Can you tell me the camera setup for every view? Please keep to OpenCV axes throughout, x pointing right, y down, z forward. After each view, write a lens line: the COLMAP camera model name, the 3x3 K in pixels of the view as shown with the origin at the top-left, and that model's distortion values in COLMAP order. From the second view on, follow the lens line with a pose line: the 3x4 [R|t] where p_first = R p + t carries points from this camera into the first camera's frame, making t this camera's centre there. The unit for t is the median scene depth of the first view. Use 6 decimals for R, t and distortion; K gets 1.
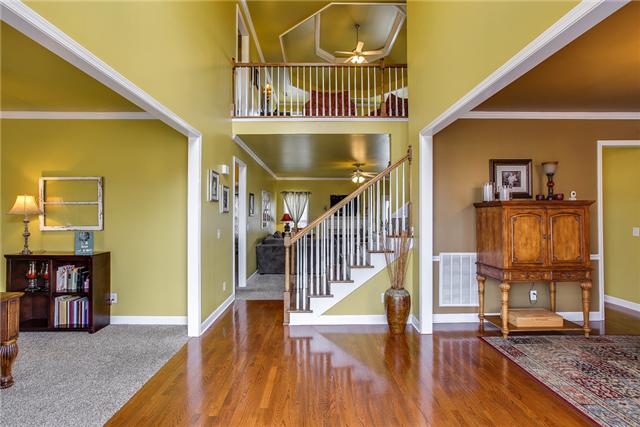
lens RADIAL K [[312.3, 0, 320.0], [0, 312.3, 213.5], [0, 0, 1]] dist [-0.002327, -0.000119]
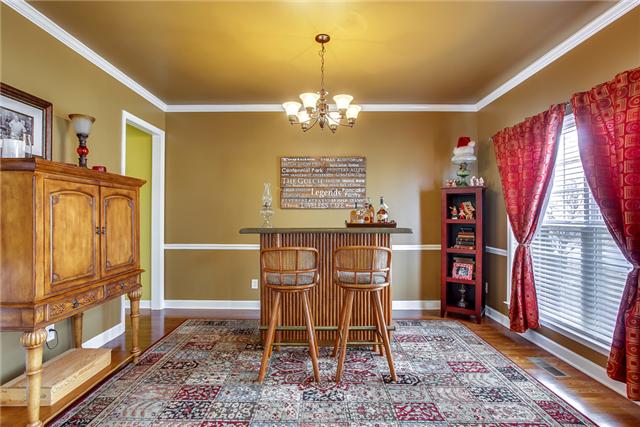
lens RADIAL K [[312.3, 0, 320.0], [0, 312.3, 213.5], [0, 0, 1]] dist [-0.002327, -0.000119]
pose [[0.028755, 0.010351, 0.999533, 0.121474], [-0.007969, 0.999917, -0.010126, 0.043363], [-0.999555, -0.007674, 0.028835, 0.545073]]
